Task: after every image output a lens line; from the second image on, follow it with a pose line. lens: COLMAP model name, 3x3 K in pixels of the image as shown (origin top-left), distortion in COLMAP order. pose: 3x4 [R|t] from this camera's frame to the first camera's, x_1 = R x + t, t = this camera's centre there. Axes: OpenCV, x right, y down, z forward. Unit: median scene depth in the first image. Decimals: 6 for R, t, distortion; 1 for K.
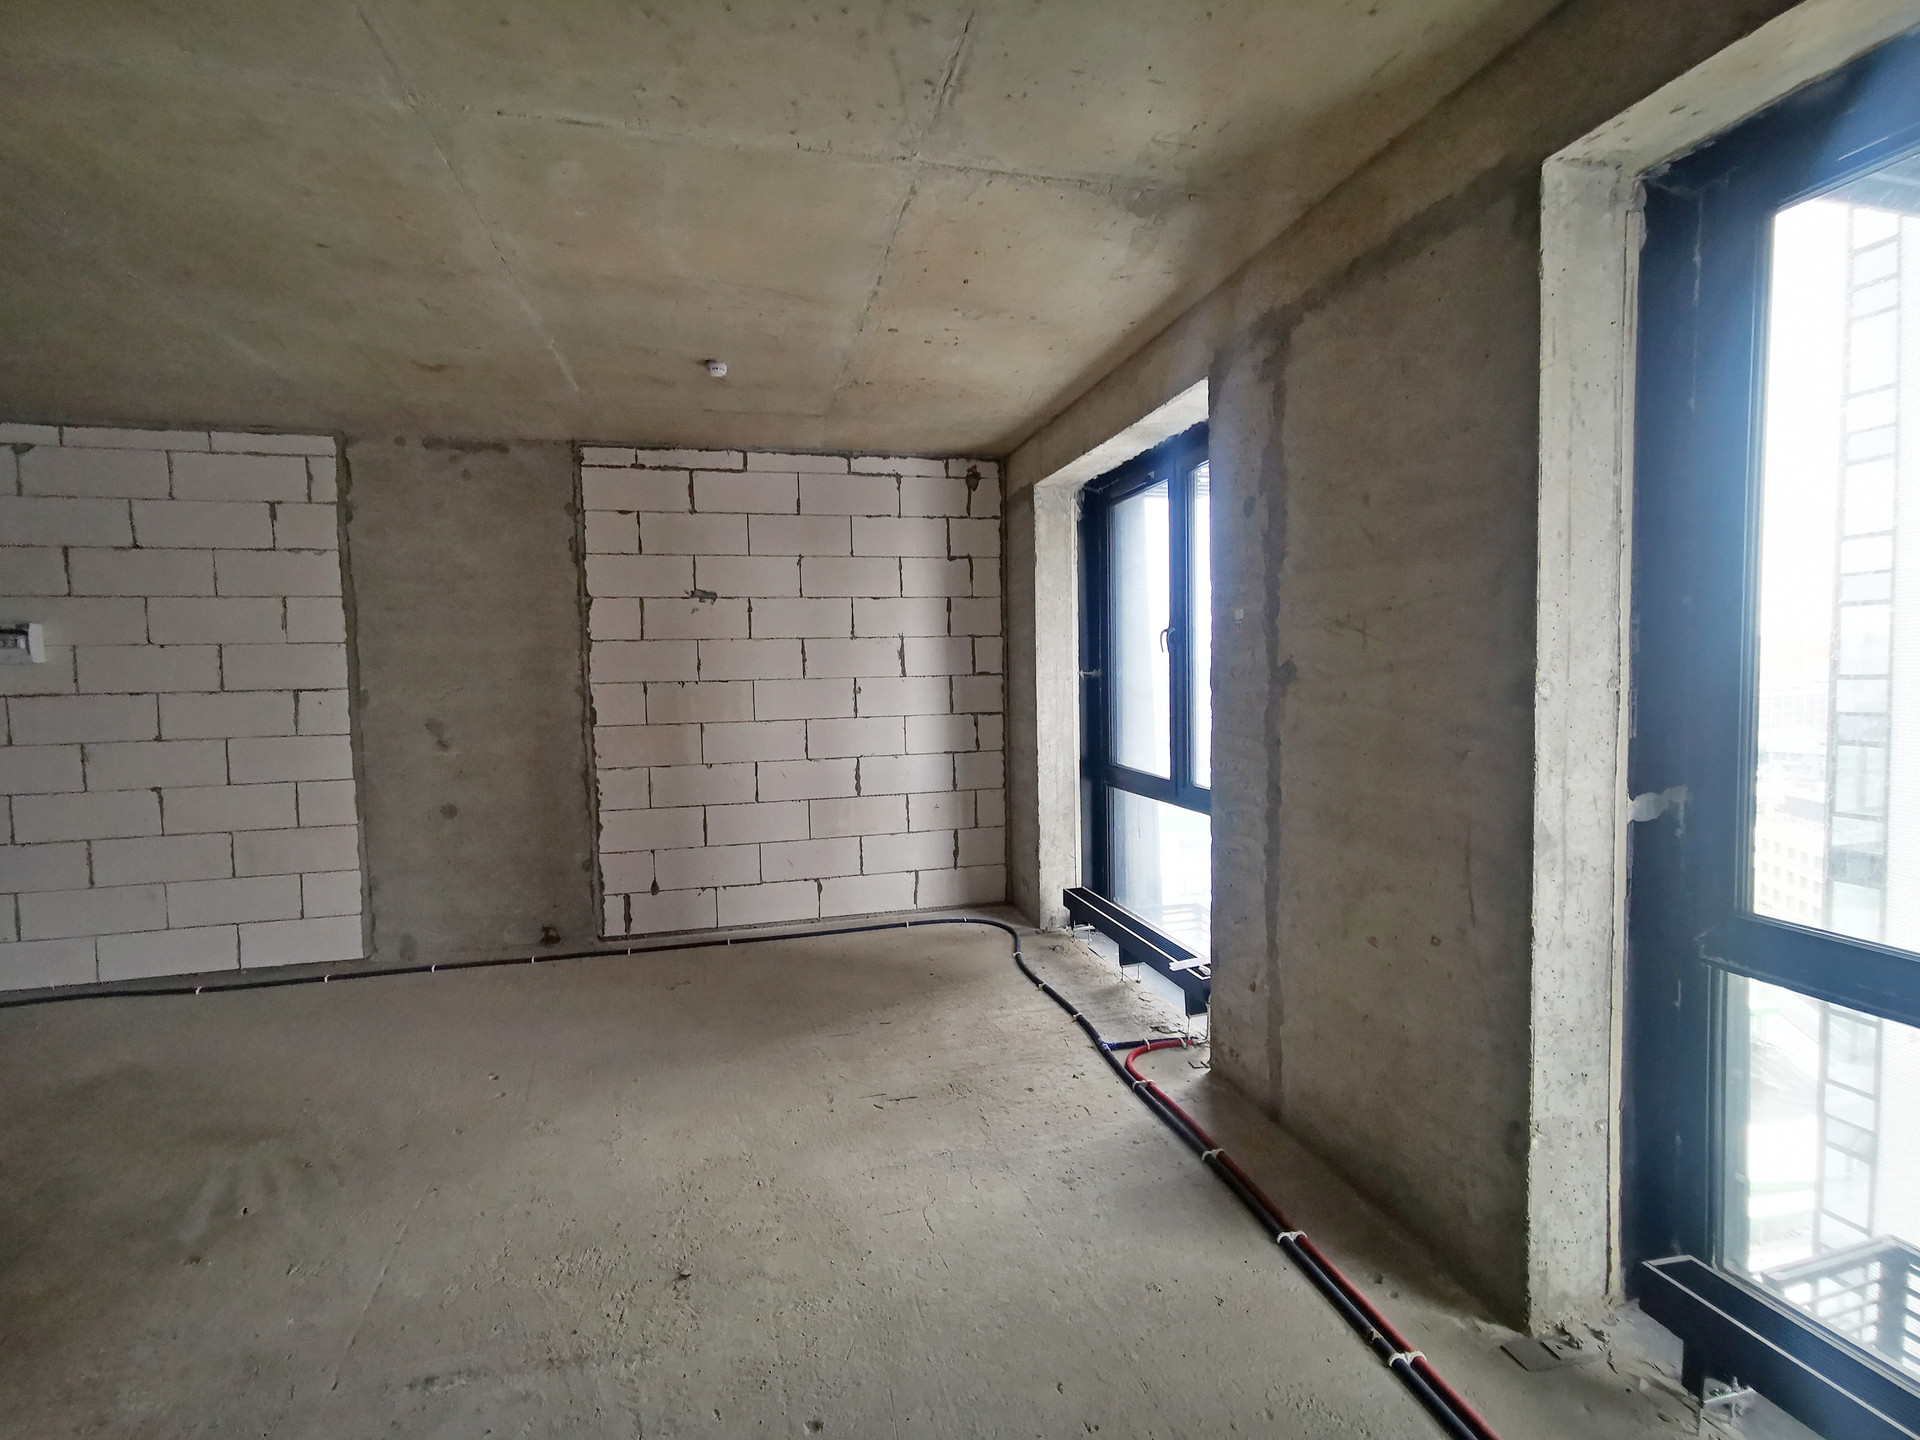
lens RADIAL K [[884.6, 0, 949.6], [0, 884.6, 717.3], [0, 0, 1]] dist [-0.008562, 0.013673]
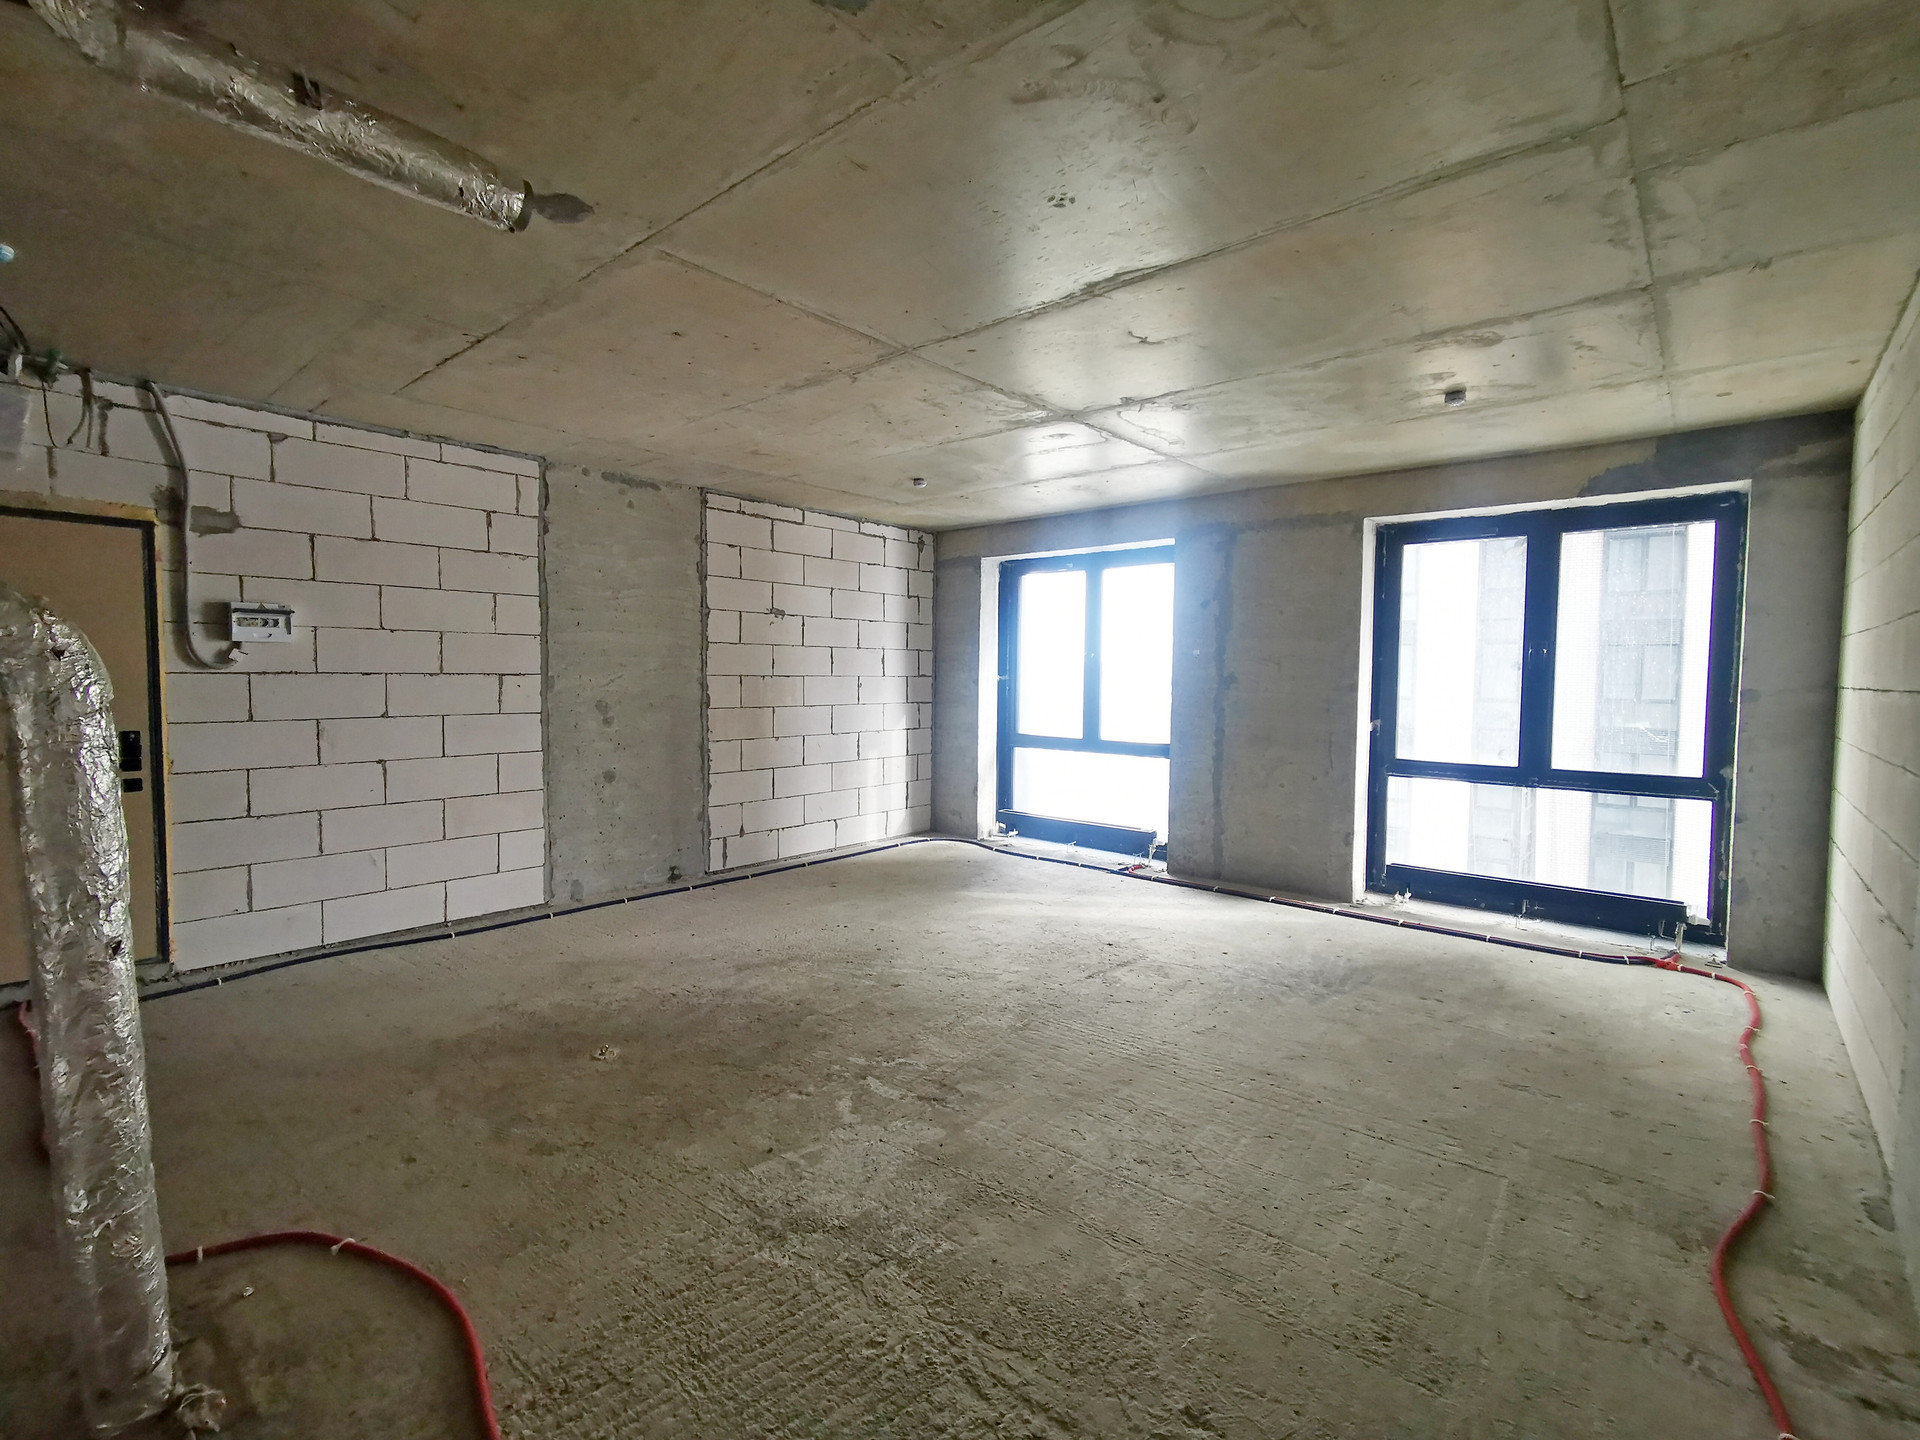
lens RADIAL K [[876.8, 0, 950.8], [0, 876.8, 718.7], [0, 0, 1]] dist [0.000225, 0.000999]
pose [[0.820505, -0.001279, 0.571638, -0.902355], [0.004570, 0.999980, -0.004322, 0.034698], [-0.571621, 0.006159, 0.820495, -0.275165]]
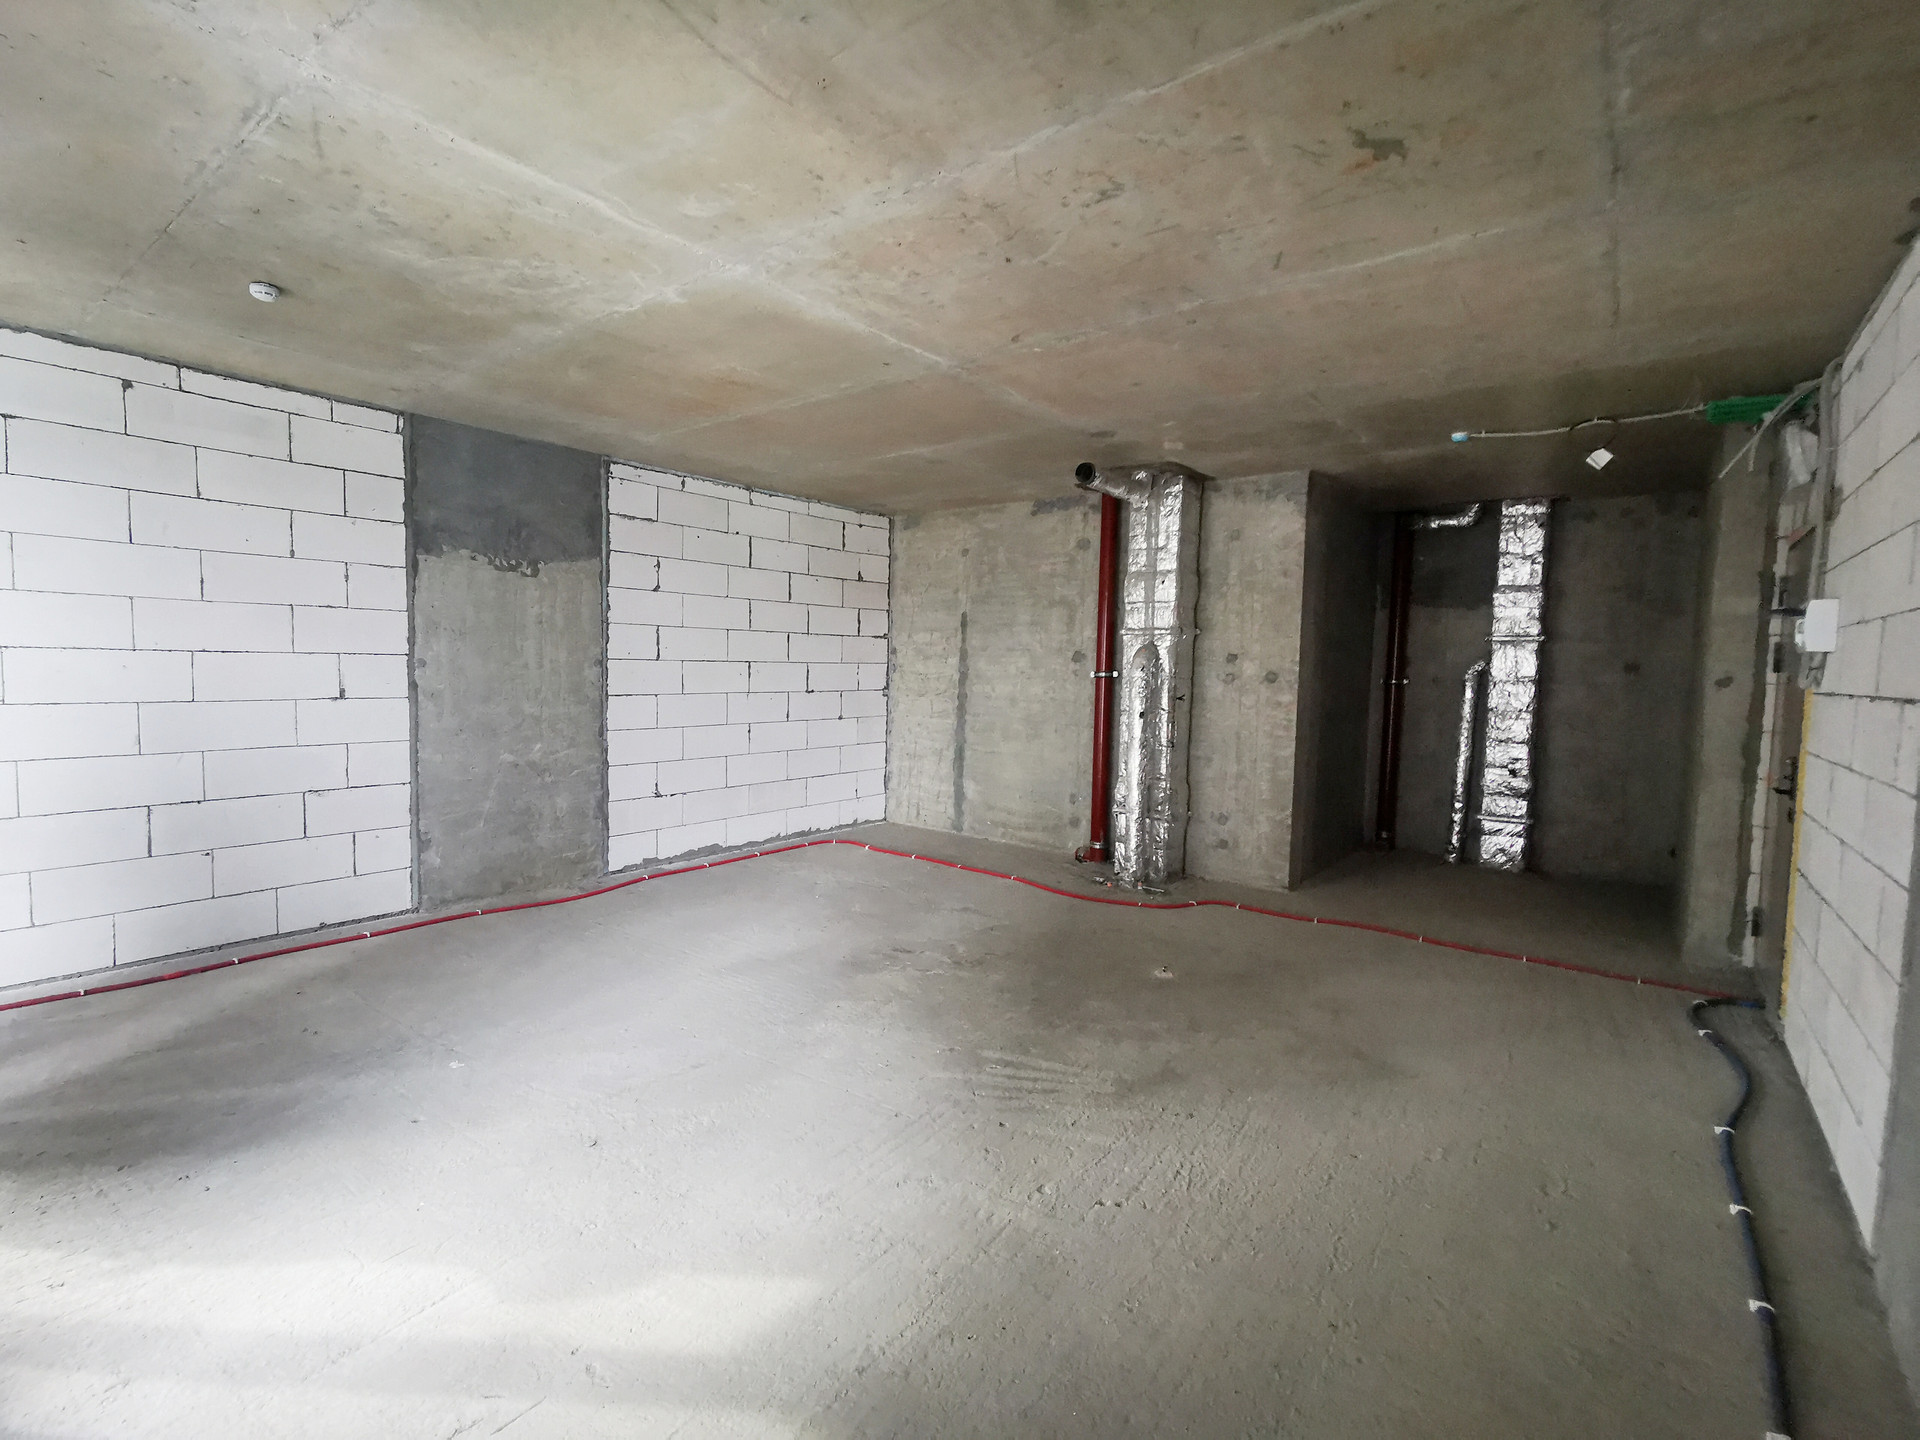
lens RADIAL K [[875.8, 0, 960.0], [0, 875.8, 720.0], [0, 0, 1]] dist [-0.001730, 0.000279]
pose [[-0.781391, 0.042188, -0.622614, 0.014086], [-0.042570, 0.991784, 0.120630, -0.057320], [0.622588, 0.120764, -0.773176, 1.045973]]
